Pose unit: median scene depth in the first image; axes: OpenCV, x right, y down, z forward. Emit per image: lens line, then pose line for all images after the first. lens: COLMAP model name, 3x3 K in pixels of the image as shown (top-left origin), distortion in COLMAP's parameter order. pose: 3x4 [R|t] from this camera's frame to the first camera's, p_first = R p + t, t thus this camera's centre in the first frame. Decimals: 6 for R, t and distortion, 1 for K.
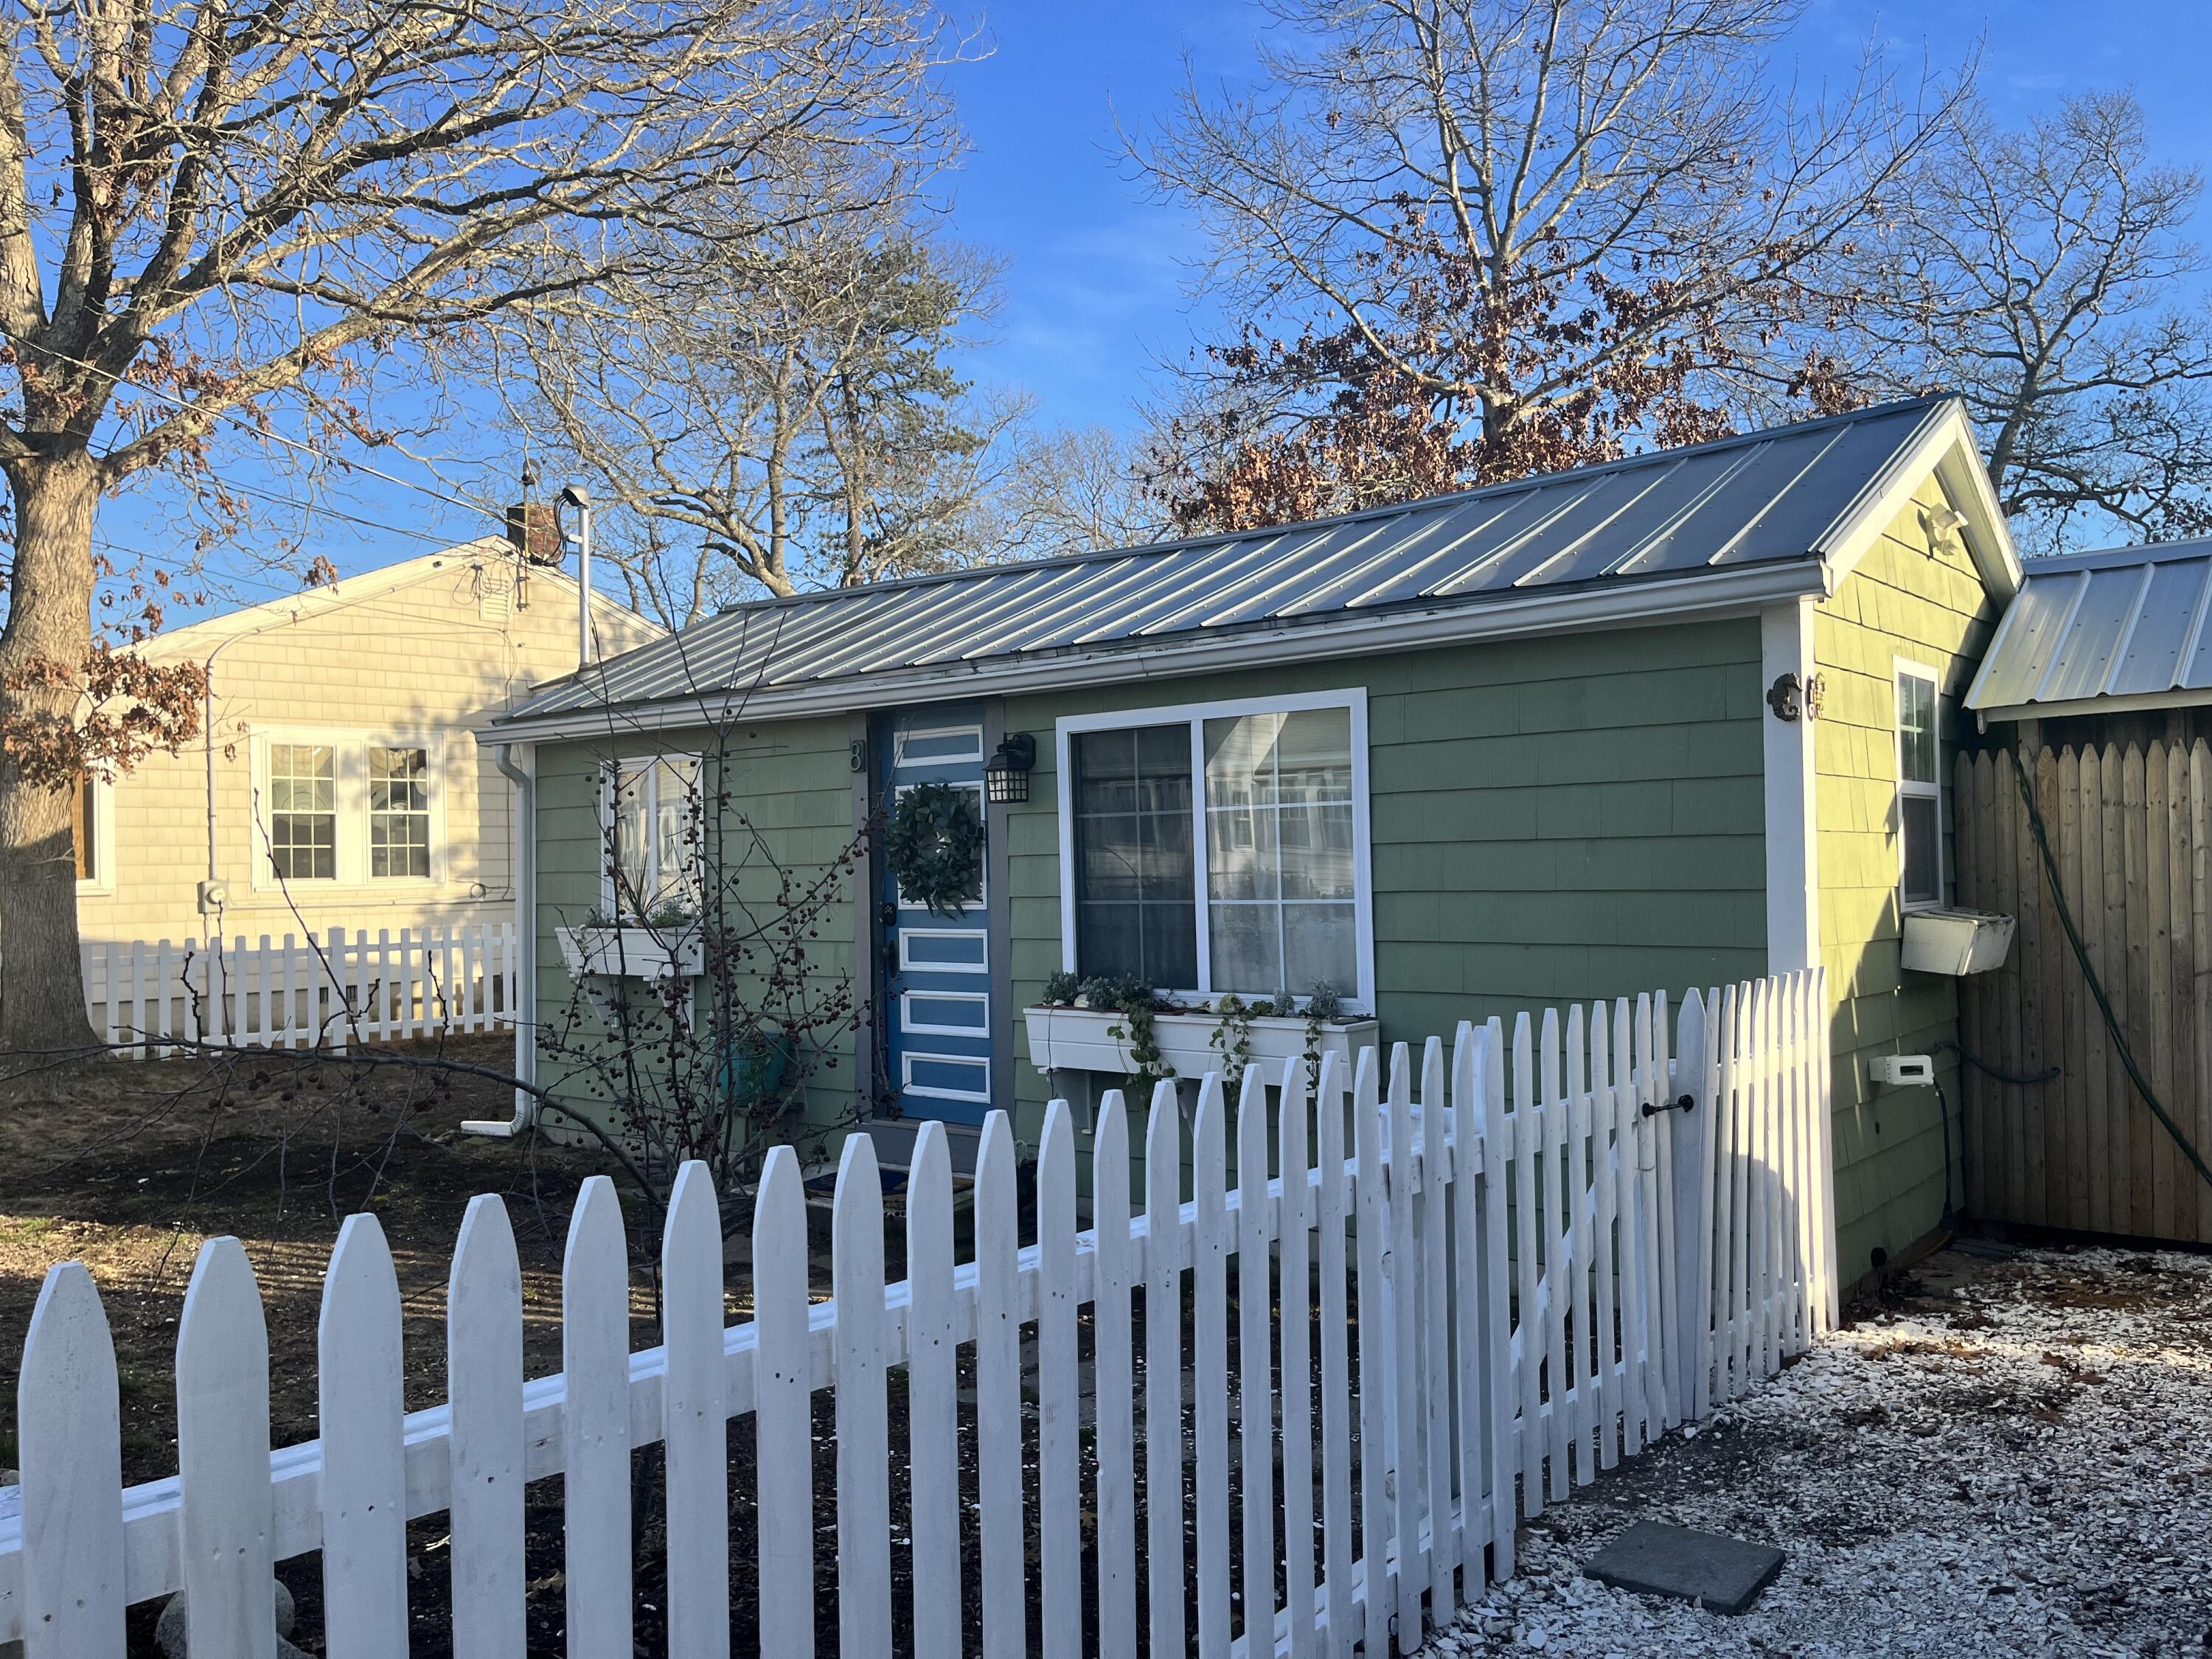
lens RADIAL K [[1673.7, 0, 1113.4], [0, 1673.7, 836.2], [0, 0, 1]] dist [0.070213, -0.096694]
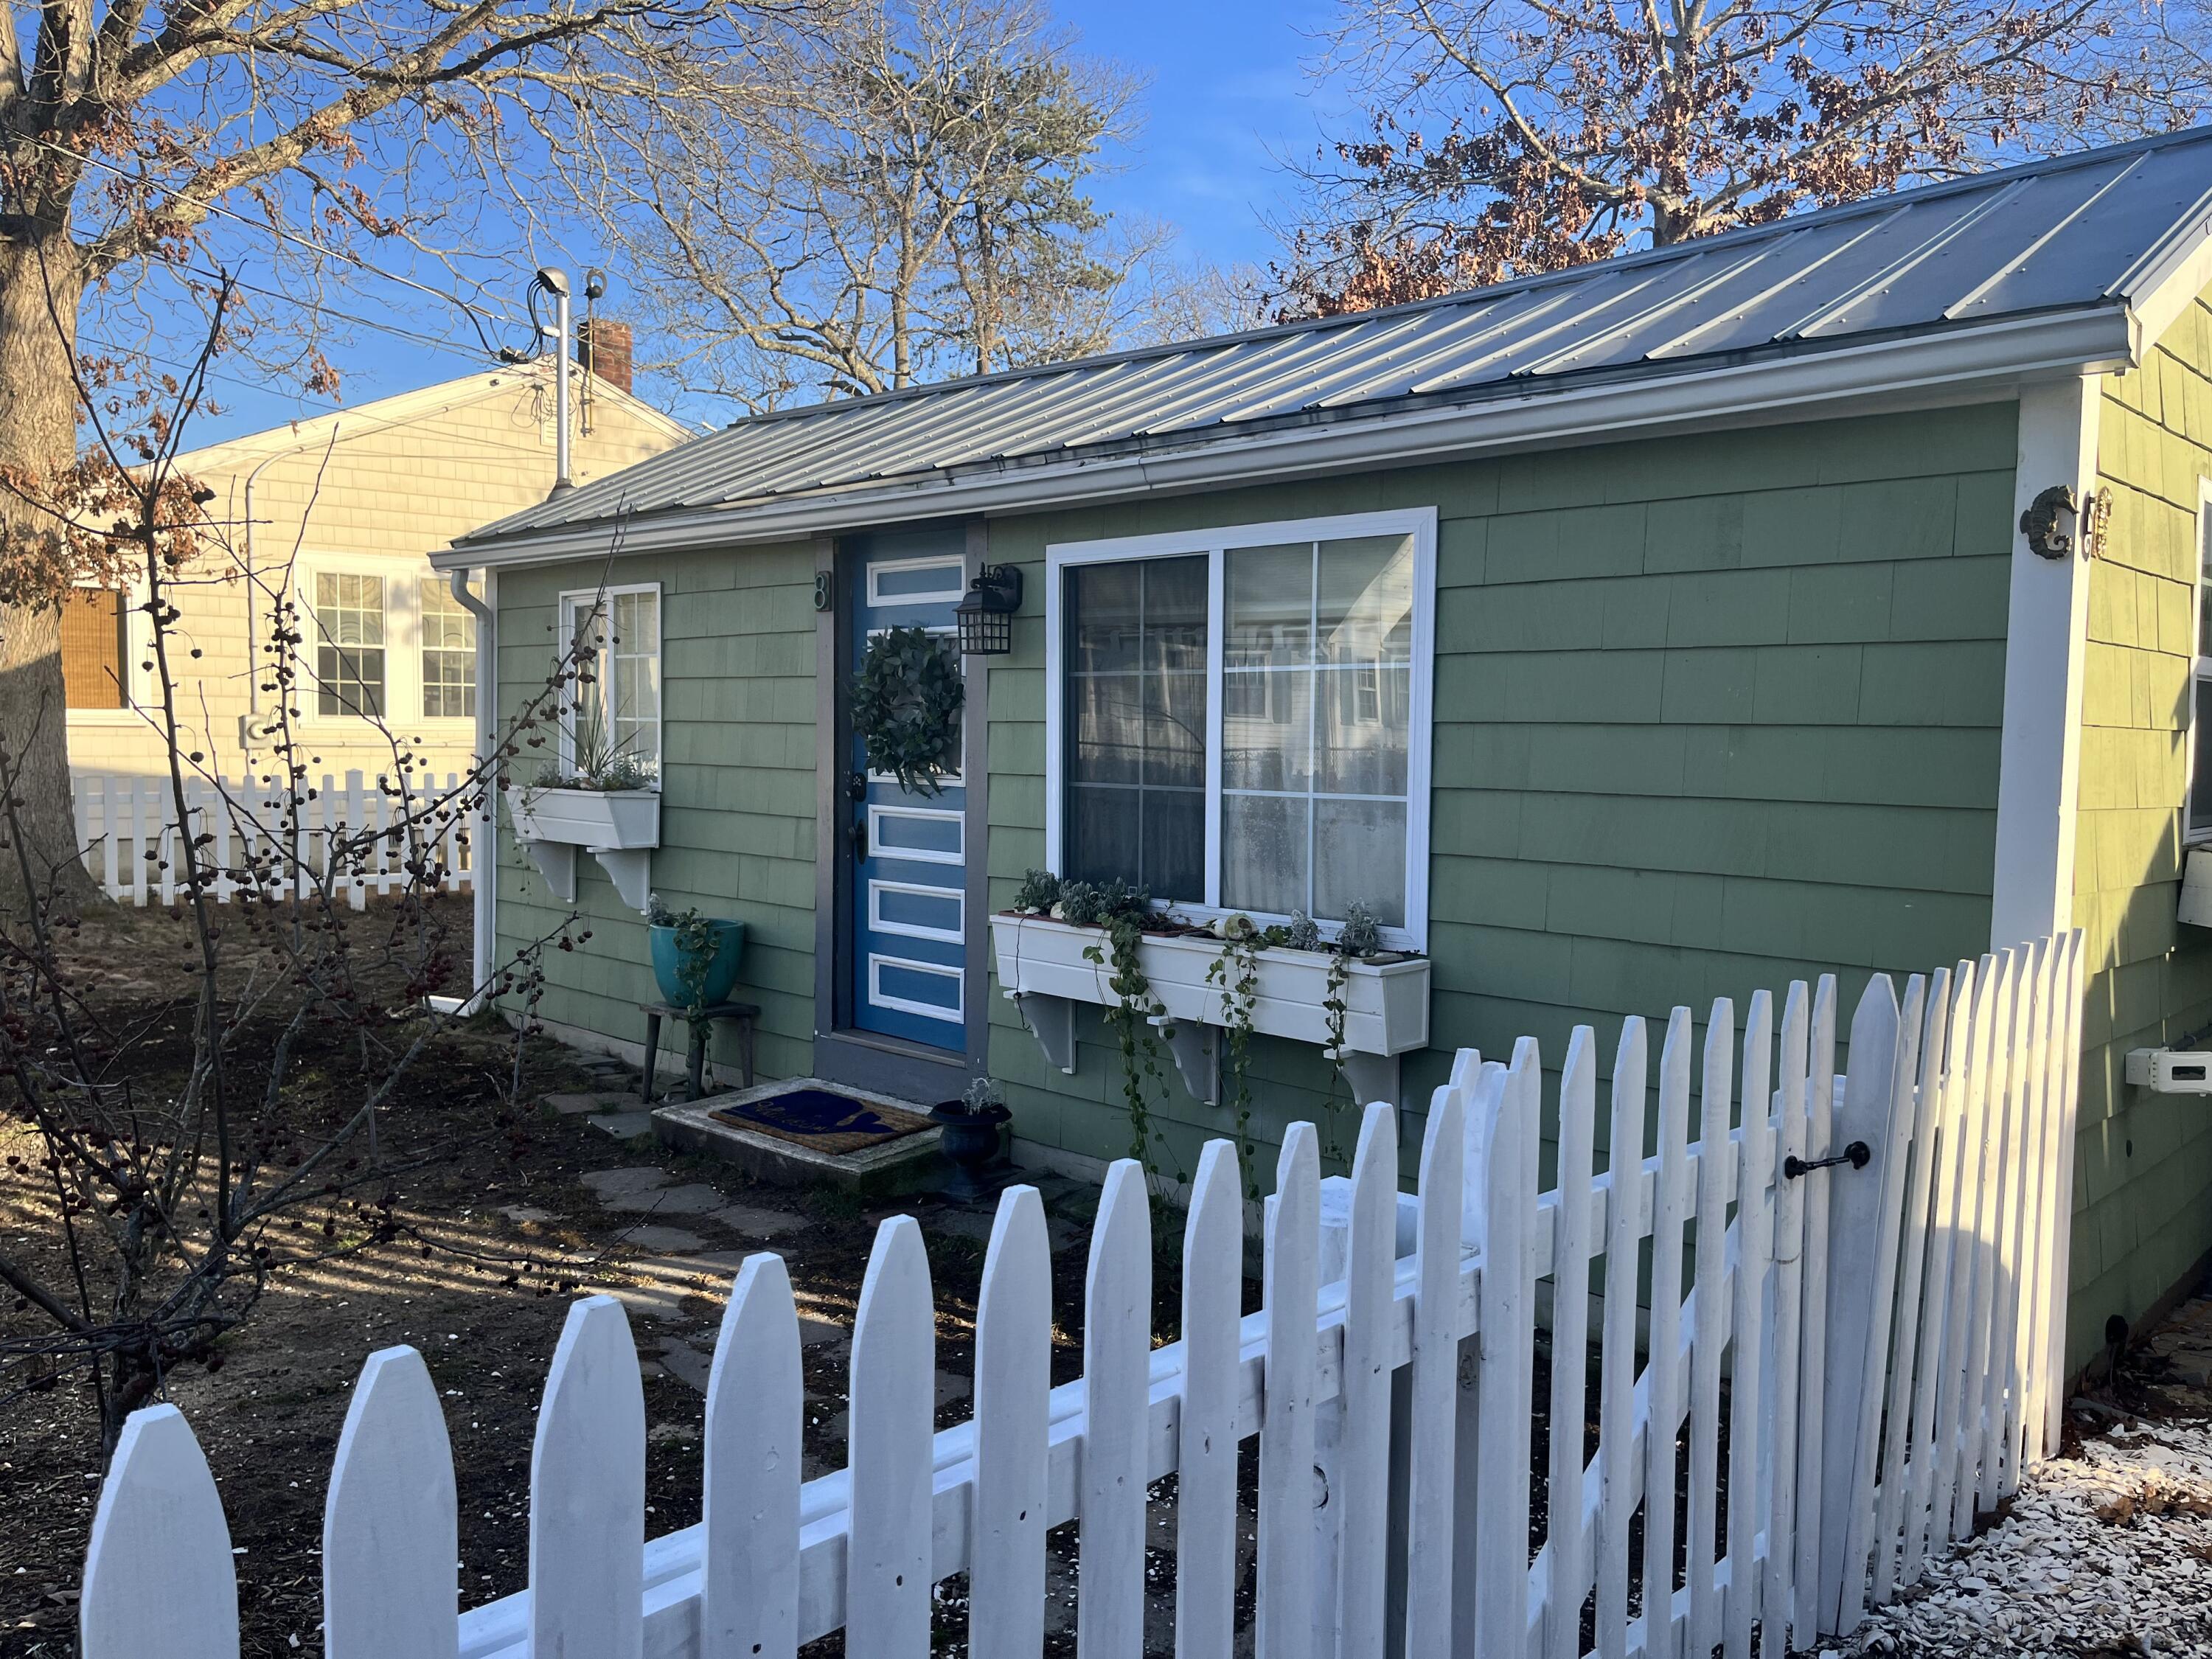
lens RADIAL K [[1673.7, 0, 1106.6], [0, 1673.7, 825.3], [0, 0, 1]] dist [0.070213, -0.096694]
pose [[0.995369, 0.039461, -0.087653, 0.060702], [-0.032704, 0.996477, 0.077228, -0.002029], [0.090392, -0.074003, 0.993153, 0.195023]]
